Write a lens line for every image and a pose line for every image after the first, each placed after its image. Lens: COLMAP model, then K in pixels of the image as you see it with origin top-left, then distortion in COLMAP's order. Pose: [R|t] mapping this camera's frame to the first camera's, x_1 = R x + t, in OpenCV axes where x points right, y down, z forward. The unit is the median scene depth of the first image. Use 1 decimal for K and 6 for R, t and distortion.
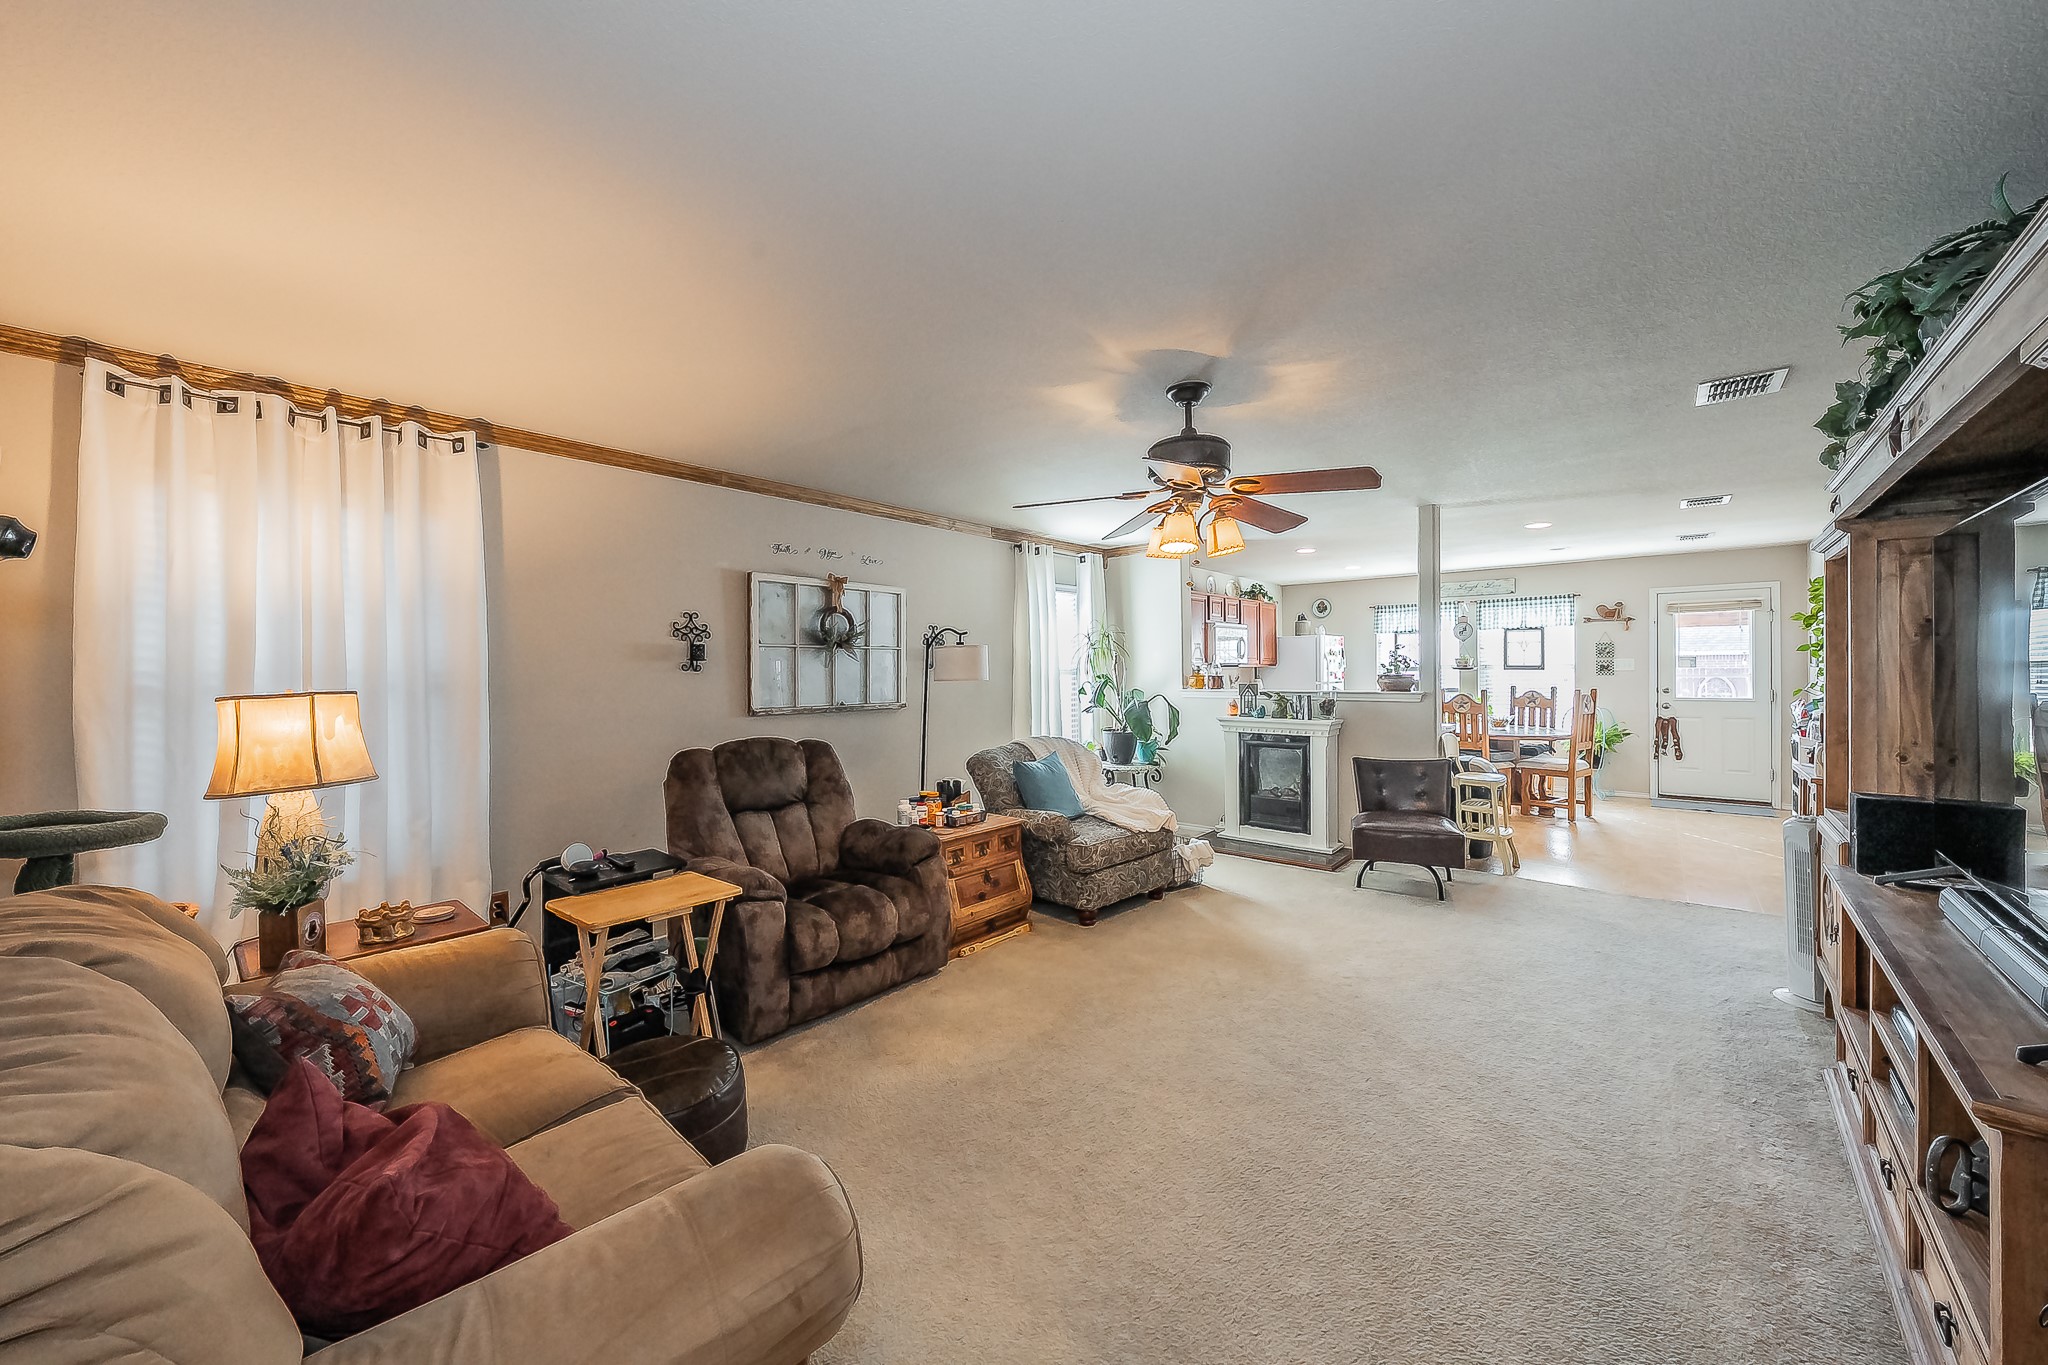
lens RADIAL K [[752.5, 0, 1011.4], [0, 752.5, 680.3], [0, 0, 1]] dist [0.001356, -0.000041]
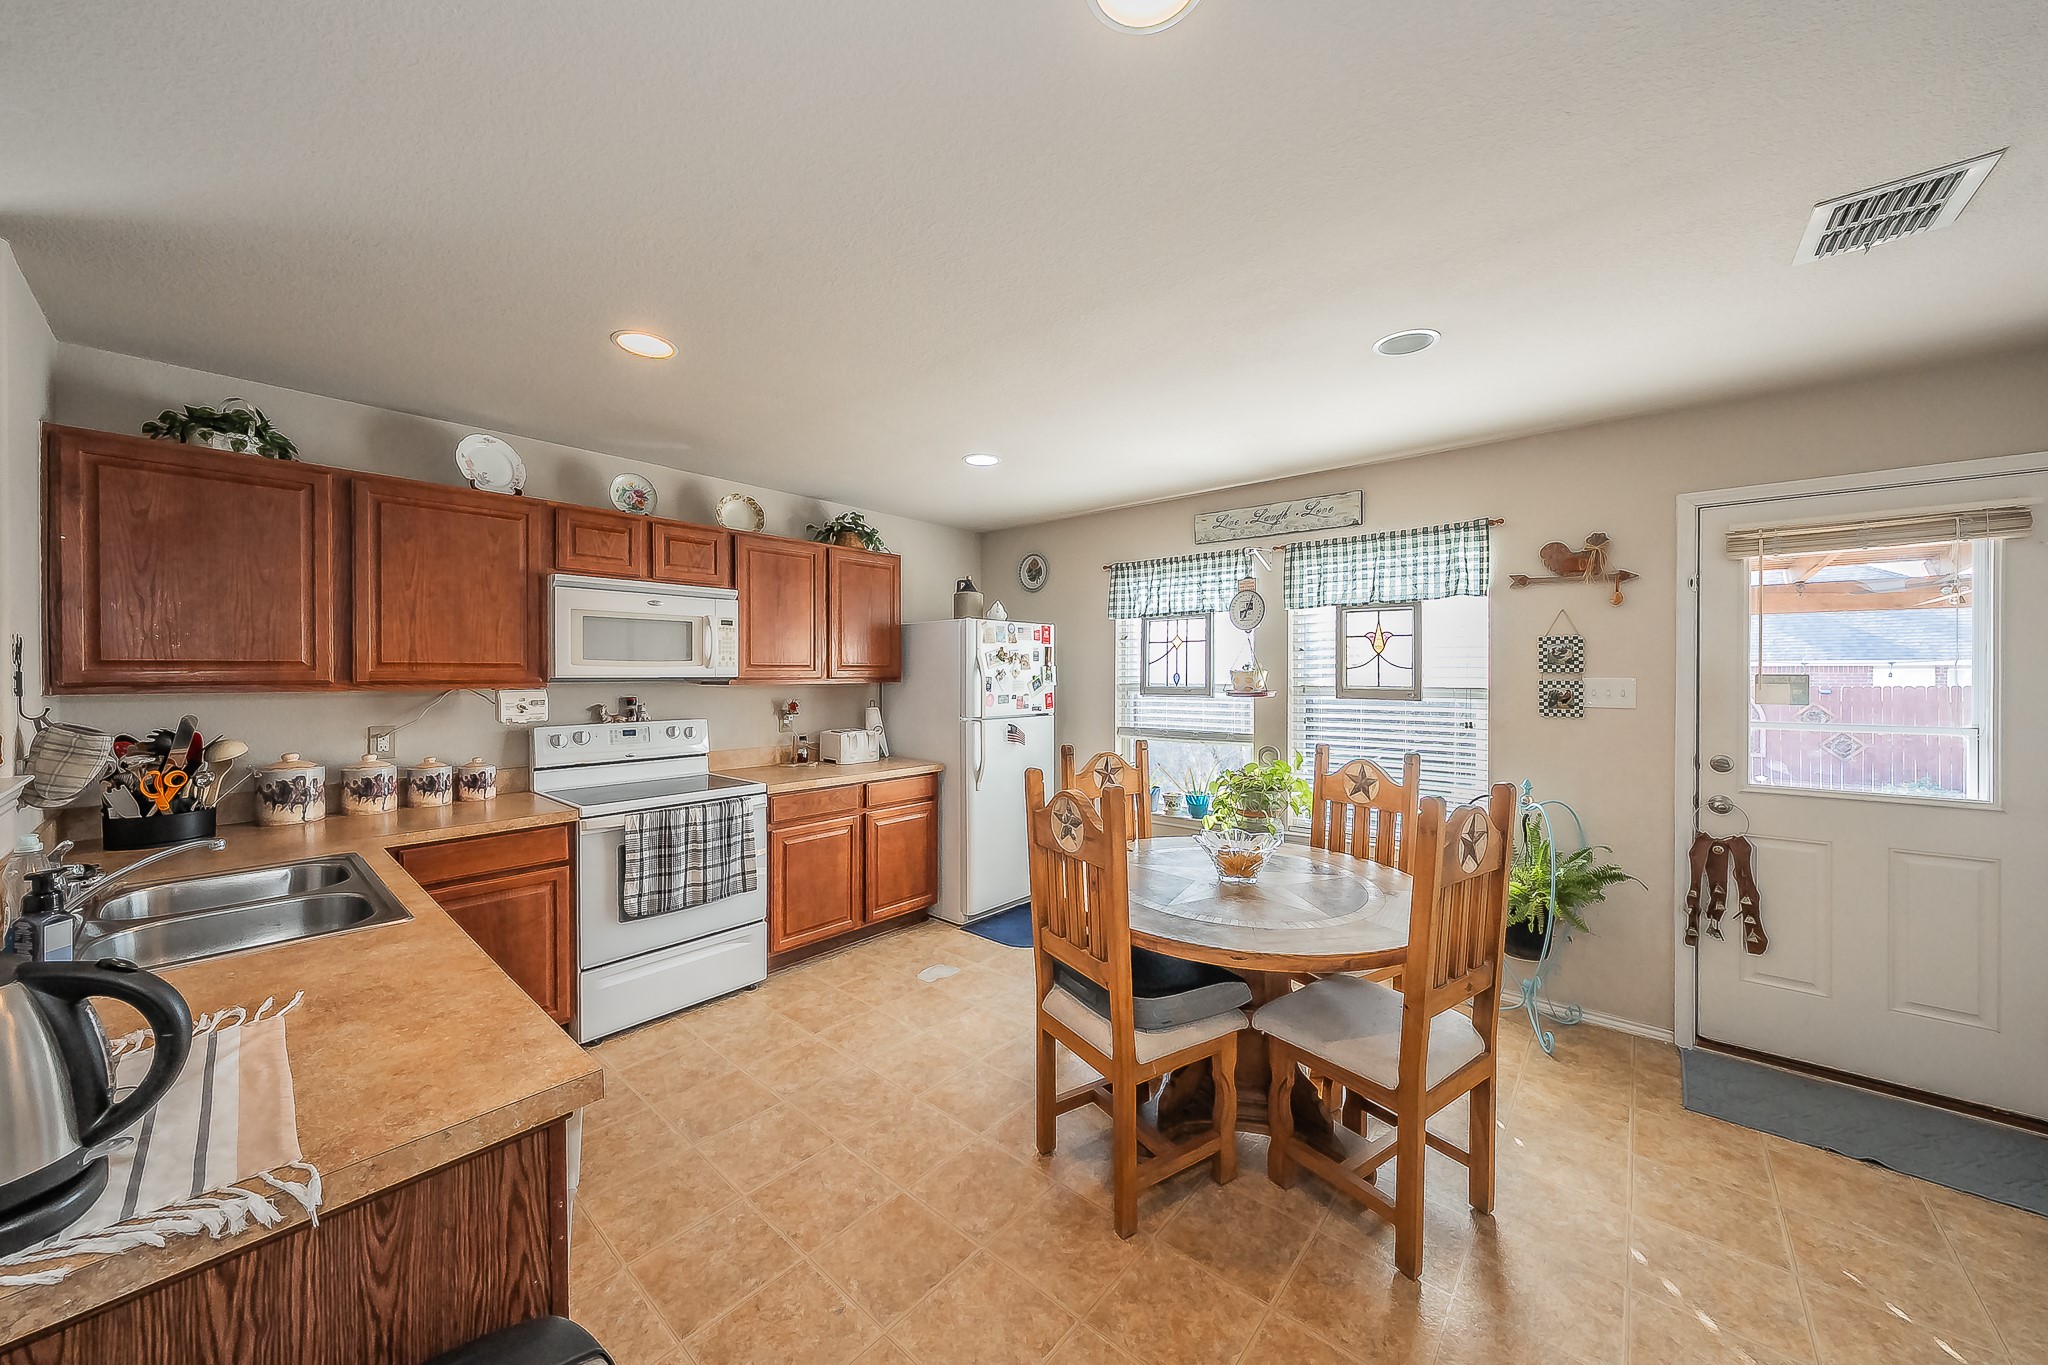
lens RADIAL K [[713.8, 0, 1022.1], [0, 713.8, 682.0], [0, 0, 1]] dist [0.000676, 0.000064]
pose [[0.999864, 0.012611, -0.010598, 0.520573], [-0.012665, 0.999907, -0.004998, -0.020829], [0.010534, 0.005131, 0.999931, 0.635491]]
